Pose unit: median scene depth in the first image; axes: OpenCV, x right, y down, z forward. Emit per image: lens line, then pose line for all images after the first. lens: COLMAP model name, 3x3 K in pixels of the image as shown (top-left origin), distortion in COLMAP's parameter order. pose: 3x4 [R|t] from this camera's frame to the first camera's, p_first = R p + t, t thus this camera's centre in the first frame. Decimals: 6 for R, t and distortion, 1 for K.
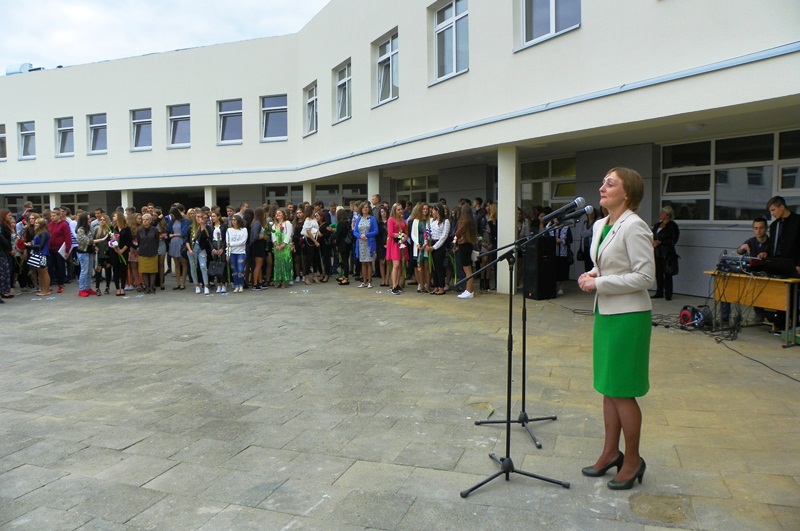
lens RADIAL K [[602.9, 0, 400.0], [0, 602.9, 265.5], [0, 0, 1]] dist [-0.153596, 0.082525]
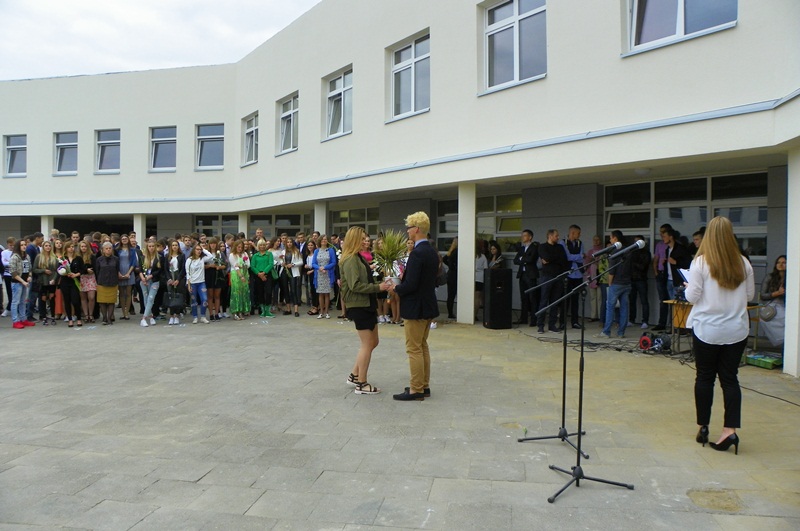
lens RADIAL K [[602.9, 0, 400.0], [0, 602.9, 265.5], [0, 0, 1]] dist [-0.153596, 0.082525]
pose [[0.988208, 0.006750, 0.152967, -0.141978], [0.000971, 0.998731, -0.050349, -0.001748], [-0.153113, 0.049904, 0.986948, -0.033932]]
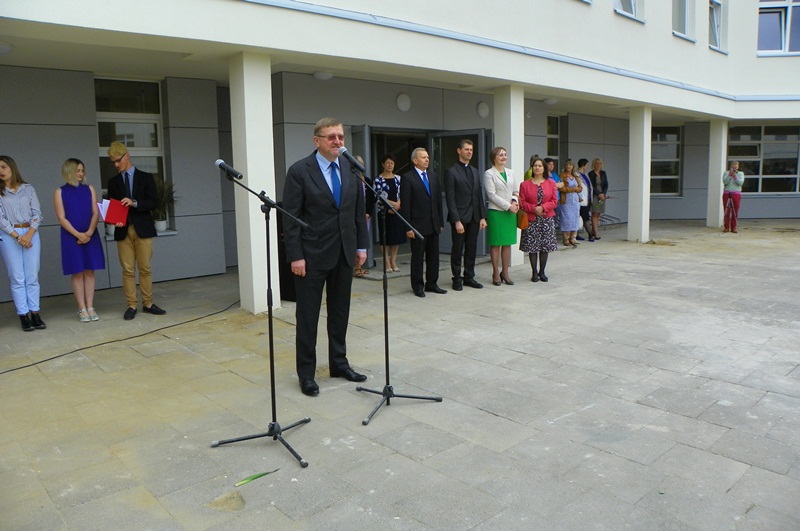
lens RADIAL K [[602.9, 0, 400.0], [0, 602.9, 265.5], [0, 0, 1]] dist [-0.153596, 0.082525]
pose [[-0.871350, -0.046591, 0.488444, -0.165037], [0.064346, 0.976034, 0.207889, -0.057272], [-0.486424, 0.212574, -0.847469, 0.817378]]
